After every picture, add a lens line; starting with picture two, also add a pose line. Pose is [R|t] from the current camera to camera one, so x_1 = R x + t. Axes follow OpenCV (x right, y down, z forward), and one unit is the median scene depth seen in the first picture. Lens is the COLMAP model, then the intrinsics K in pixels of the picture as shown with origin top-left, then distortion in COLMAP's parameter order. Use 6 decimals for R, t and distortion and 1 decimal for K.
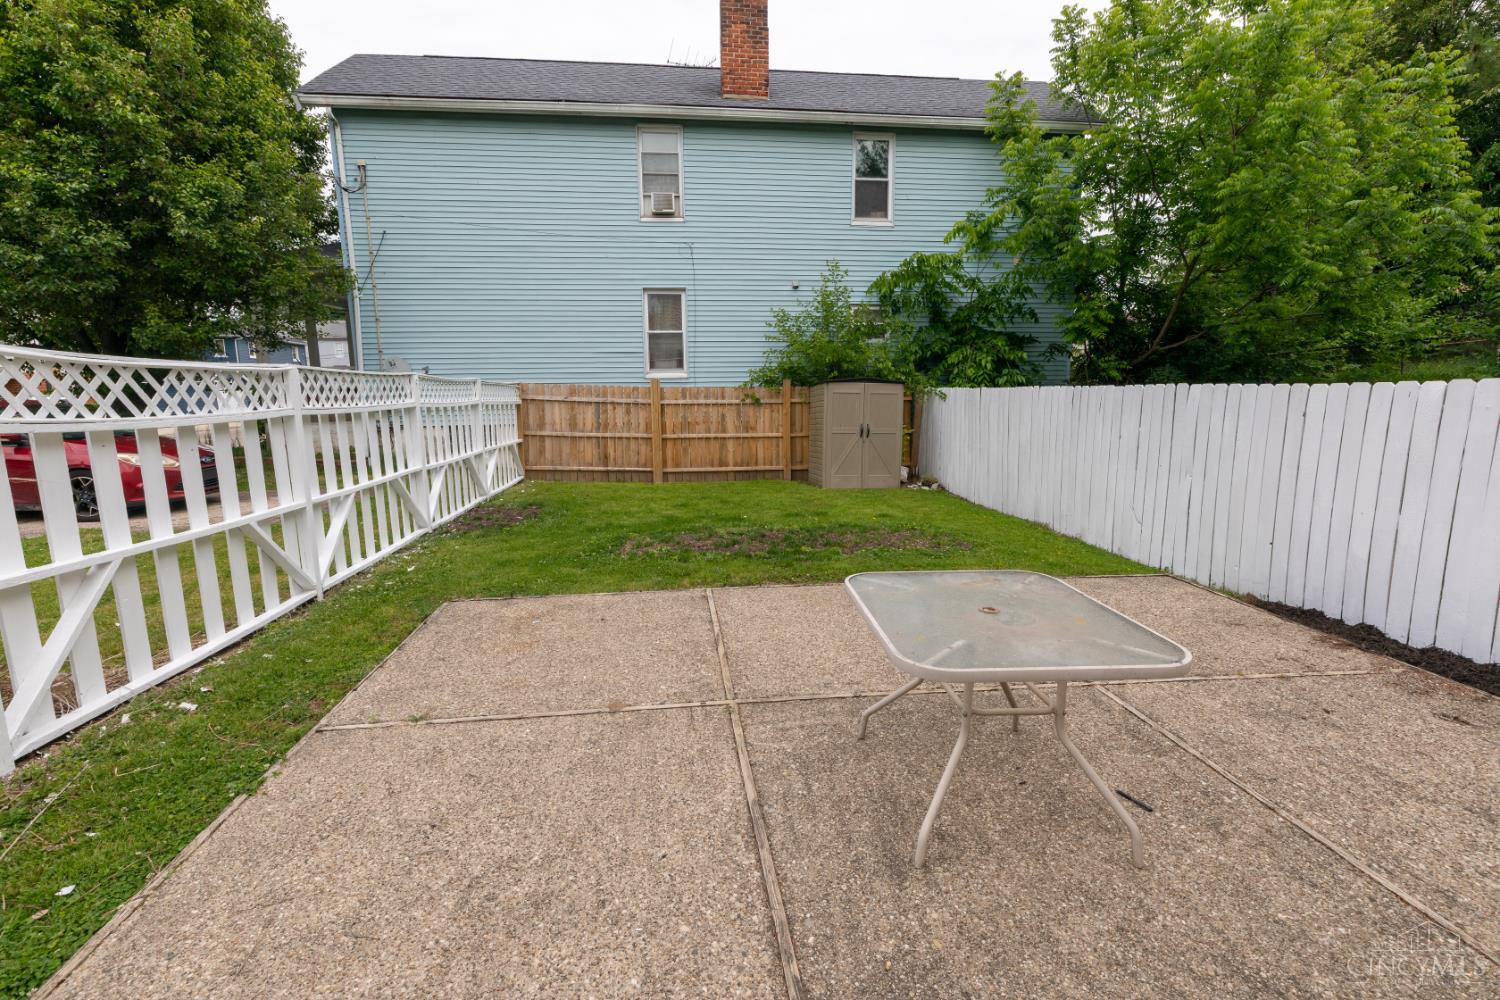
lens RADIAL K [[678.0, 0, 746.4], [0, 678.0, 500.2], [0, 0, 1]] dist [0.008301, -0.001555]
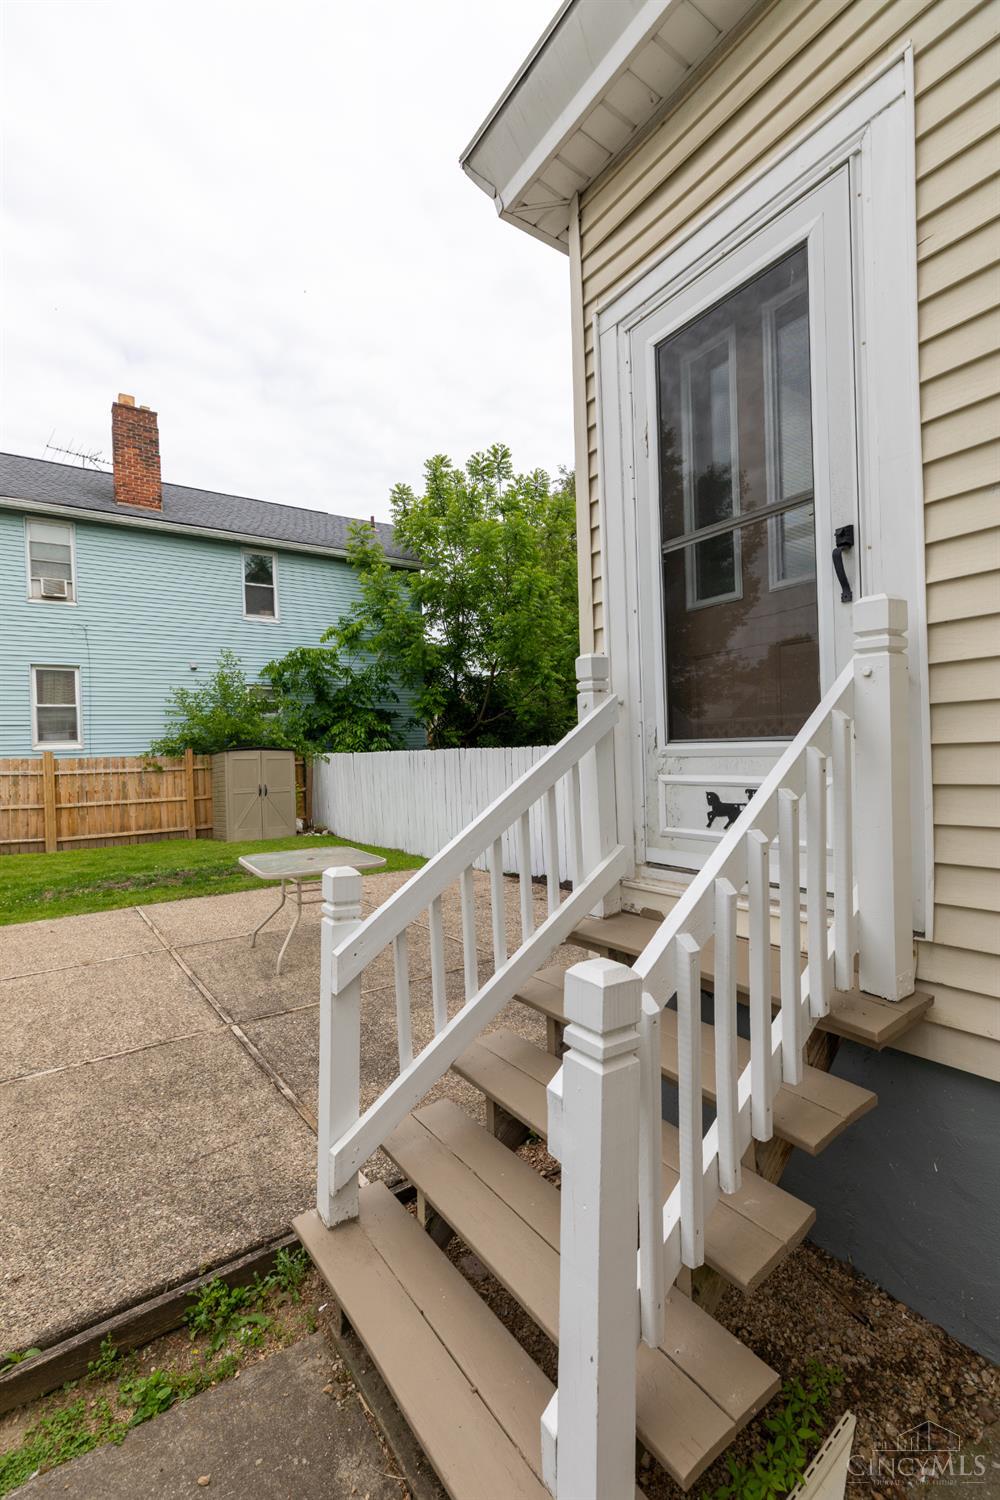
lens RADIAL K [[678.0, 0, 500.0], [0, 678.0, 750.0], [0, 0, 1]] dist [0.008301, -0.001555]
pose [[0.878915, -0.020465, 0.476539, -0.022799], [0.099901, 0.984818, -0.141963, 0.034240], [-0.466398, 0.172380, 0.867616, -0.213353]]
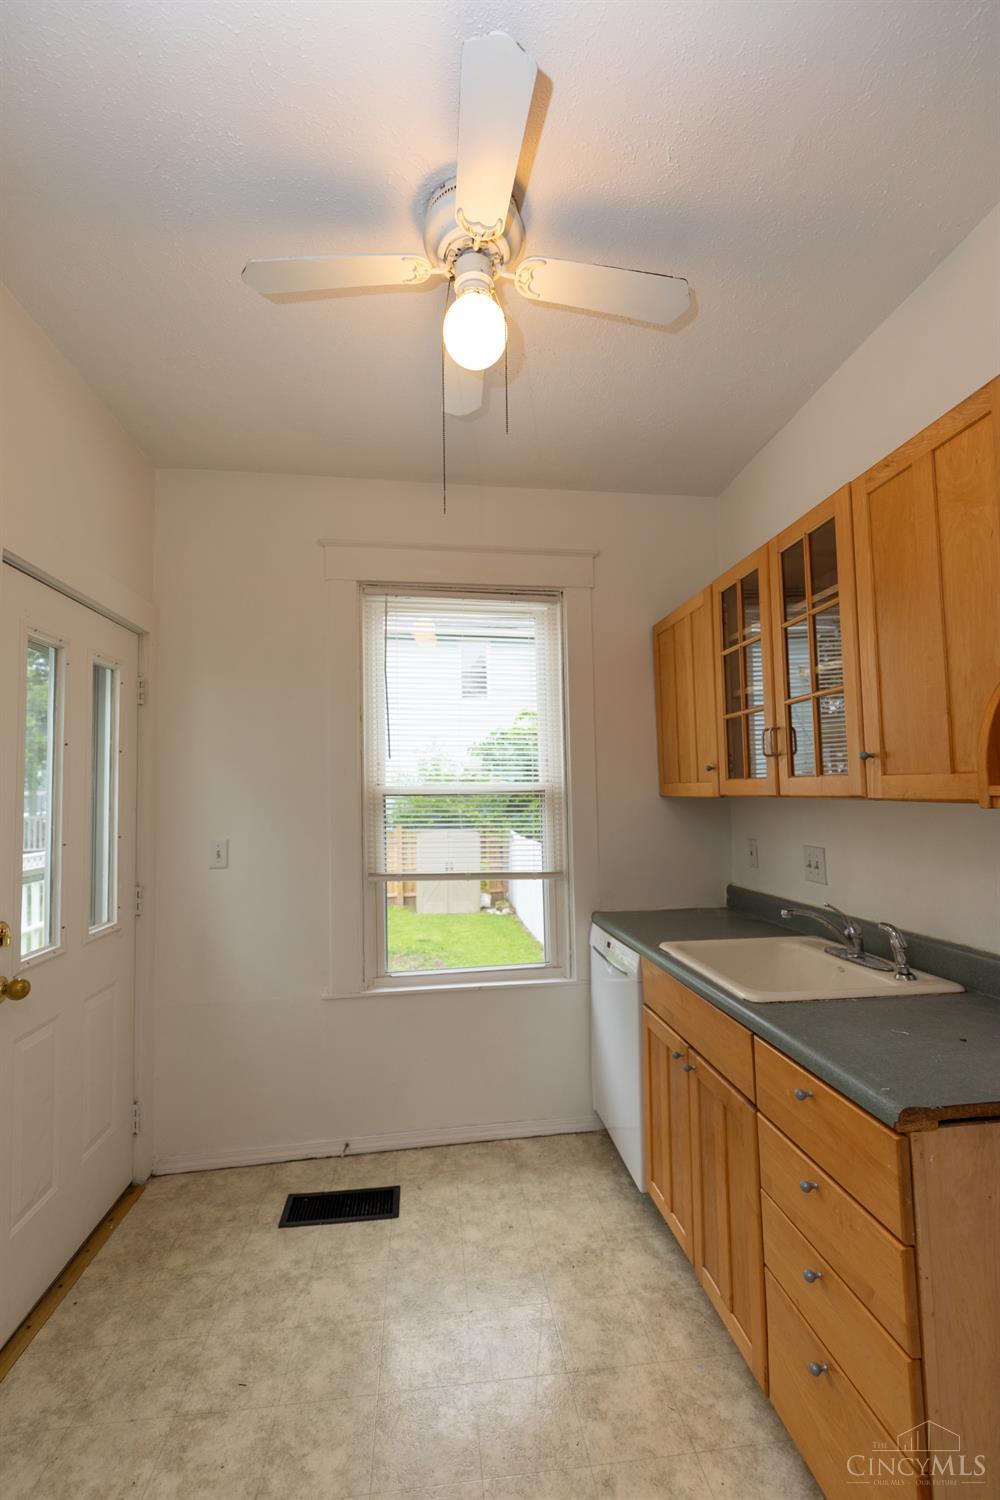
lens RADIAL K [[678.0, 0, 500.0], [0, 678.0, 750.0], [0, 0, 1]] dist [0.008301, -0.001555]
pose [[0.999925, -0.009326, 0.007943, 0.238165], [0.010824, 0.976228, -0.216476, -0.036412], [-0.005736, 0.216546, 0.976256, -0.280828]]
